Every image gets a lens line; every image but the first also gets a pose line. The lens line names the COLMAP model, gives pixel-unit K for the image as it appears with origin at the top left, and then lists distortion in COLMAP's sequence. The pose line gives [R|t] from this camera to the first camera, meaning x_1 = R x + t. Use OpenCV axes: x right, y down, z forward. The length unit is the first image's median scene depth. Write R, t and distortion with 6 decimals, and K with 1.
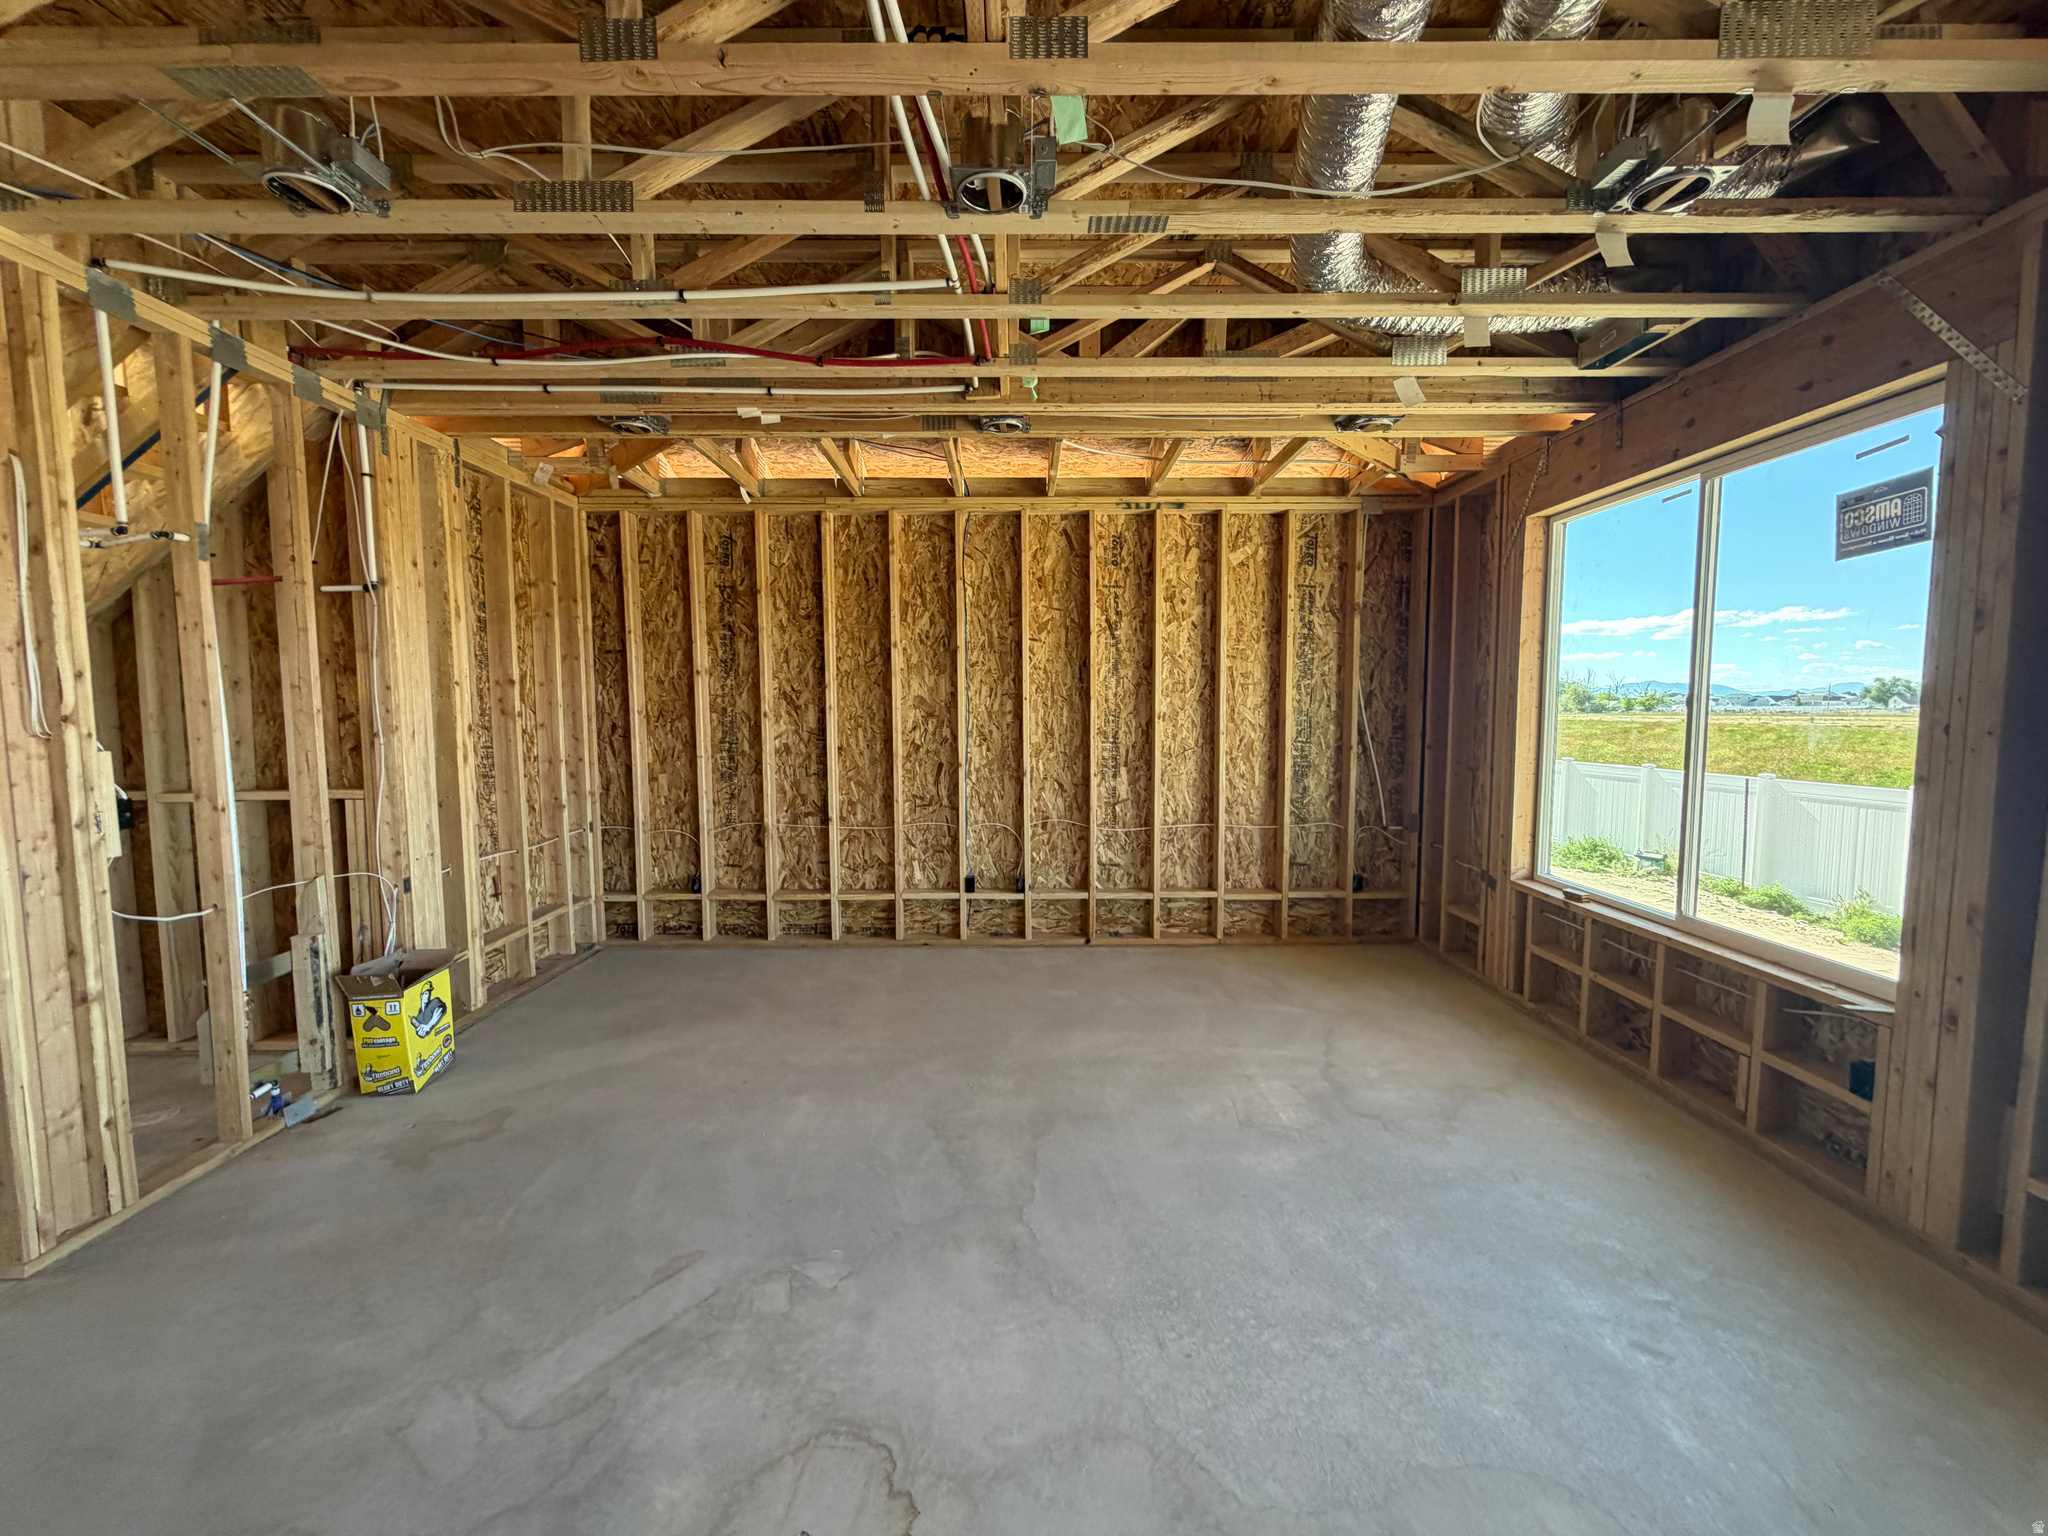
lens RADIAL K [[813.2, 0, 1024.0], [0, 813.2, 768.0], [0, 0, 1]] dist [0.002320, 0.000646]
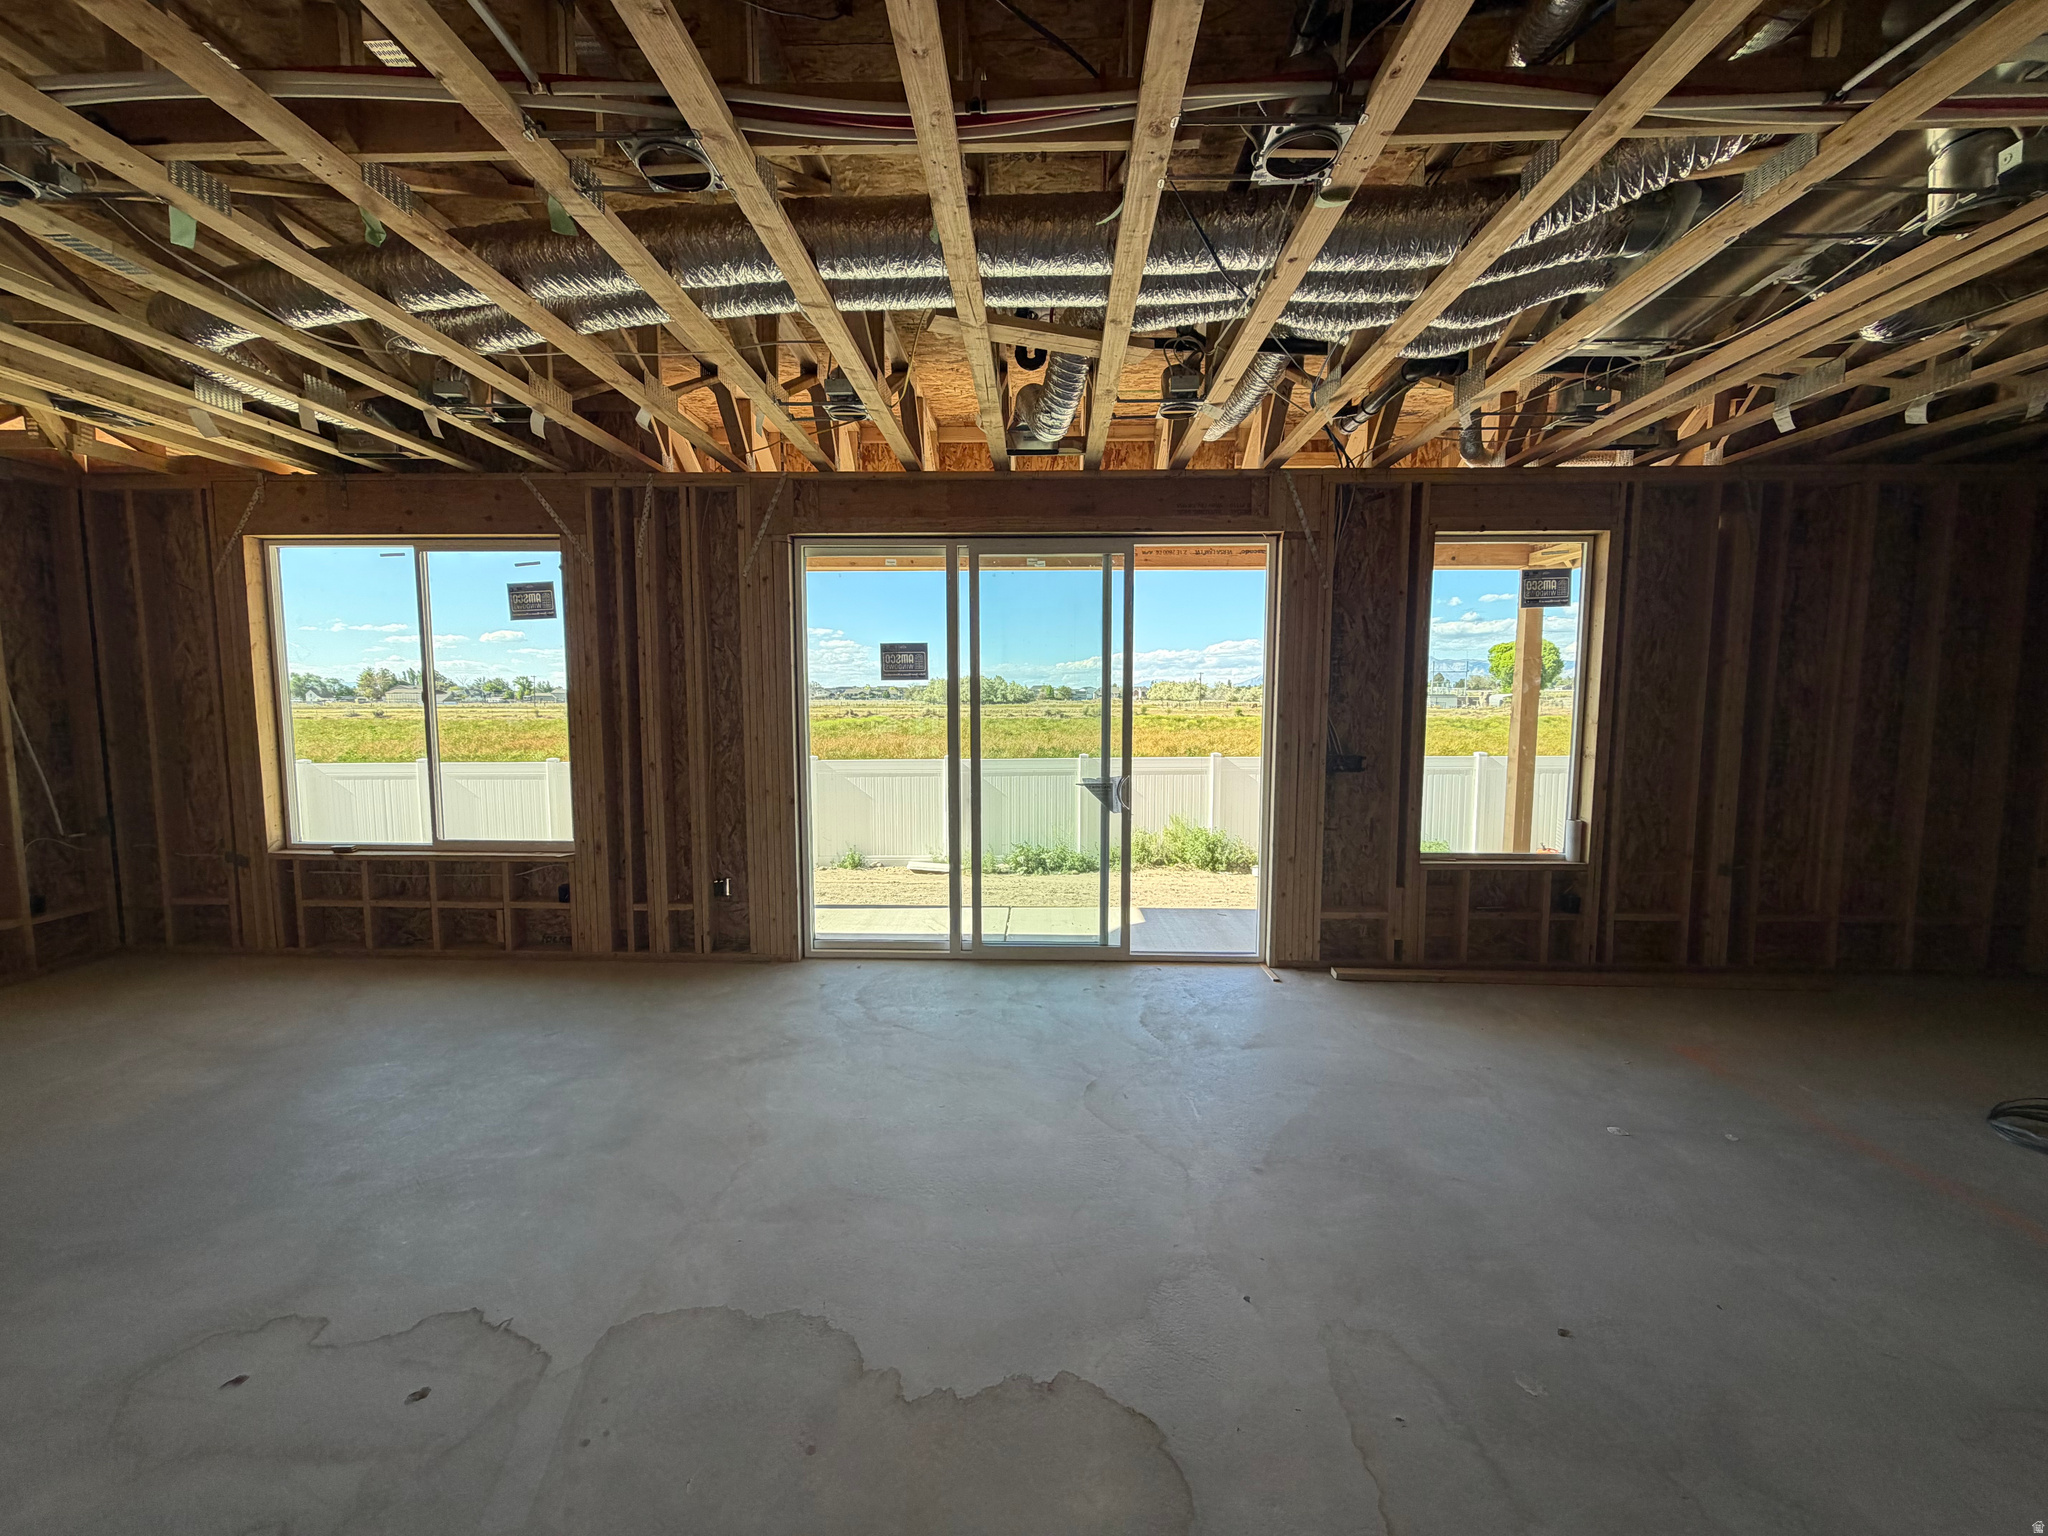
lens RADIAL K [[813.2, 0, 1024.0], [0, 813.2, 768.0], [0, 0, 1]] dist [0.002320, 0.000646]
pose [[0.030984, -0.083251, 0.996047, -0.664046], [0.074673, 0.993933, 0.080752, 0.007645], [-0.996727, 0.071876, 0.037013, -0.144446]]
